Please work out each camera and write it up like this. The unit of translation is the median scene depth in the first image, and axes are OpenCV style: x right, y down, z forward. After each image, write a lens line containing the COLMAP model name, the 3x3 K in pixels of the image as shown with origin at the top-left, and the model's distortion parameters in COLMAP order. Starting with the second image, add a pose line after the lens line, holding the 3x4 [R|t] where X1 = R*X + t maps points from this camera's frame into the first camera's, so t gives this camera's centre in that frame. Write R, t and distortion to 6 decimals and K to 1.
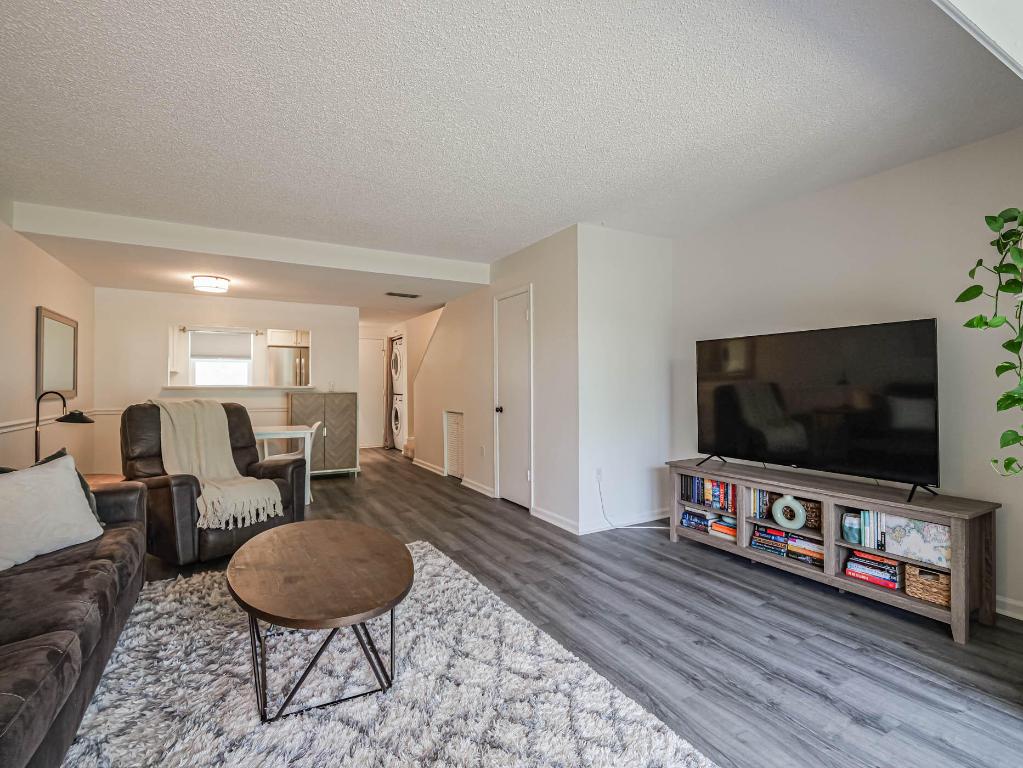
lens RADIAL K [[492.5, 0, 509.1], [0, 492.5, 377.2], [0, 0, 1]] dist [-0.011674, 0.000039]
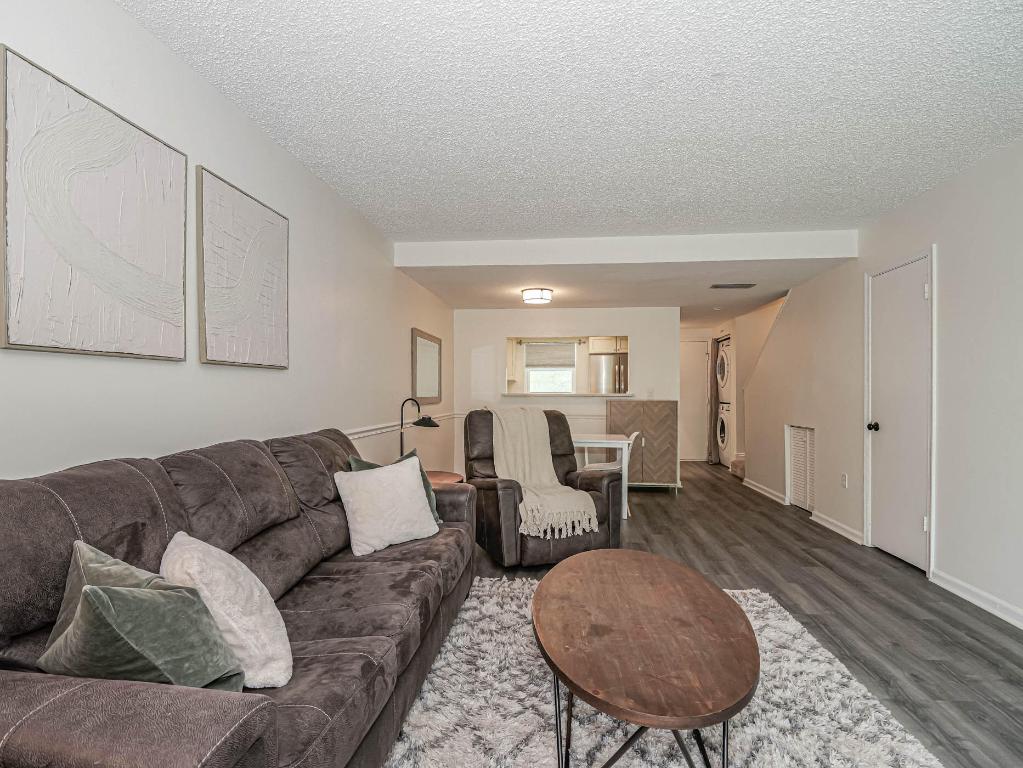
lens RADIAL K [[501.0, 0, 511.2], [0, 501.0, 400.6], [0, 0, 1]] dist [-0.017815, -0.000001]
pose [[0.813720, 0.010361, -0.581165, -0.045895], [0.008907, 0.999501, 0.030290, 0.000839], [0.581189, -0.029824, 0.813222, 0.142282]]
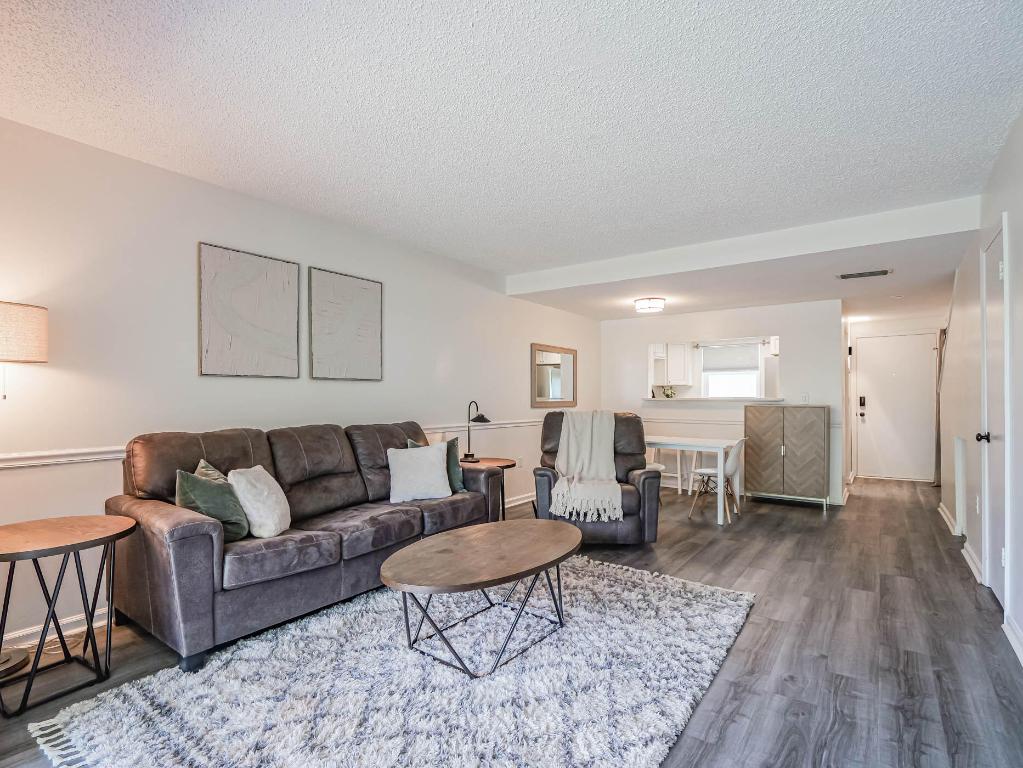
lens RADIAL K [[511.9, 0, 508.9], [0, 511.9, 395.4], [0, 0, 1]] dist [-0.003854, -0.000627]
pose [[0.418076, -0.004986, -0.908398, 0.461074], [0.014863, 0.999889, 0.001352, 0.009936], [0.908290, -0.014067, 0.418104, 0.349135]]
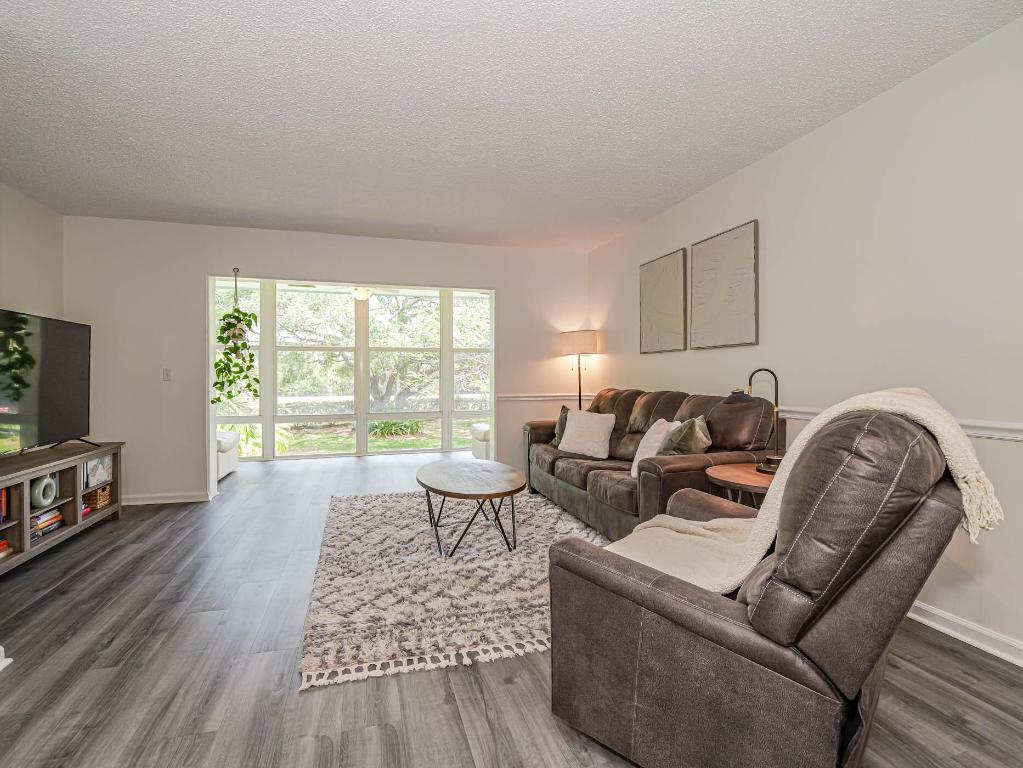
lens RADIAL K [[492.5, 0, 509.1], [0, 492.5, 377.2], [0, 0, 1]] dist [-0.011674, 0.000039]
pose [[-0.976291, 0.004647, 0.216410, -0.546219], [0.002043, 0.999923, -0.012256, 0.046652], [-0.216451, -0.011524, -0.976226, 1.625485]]
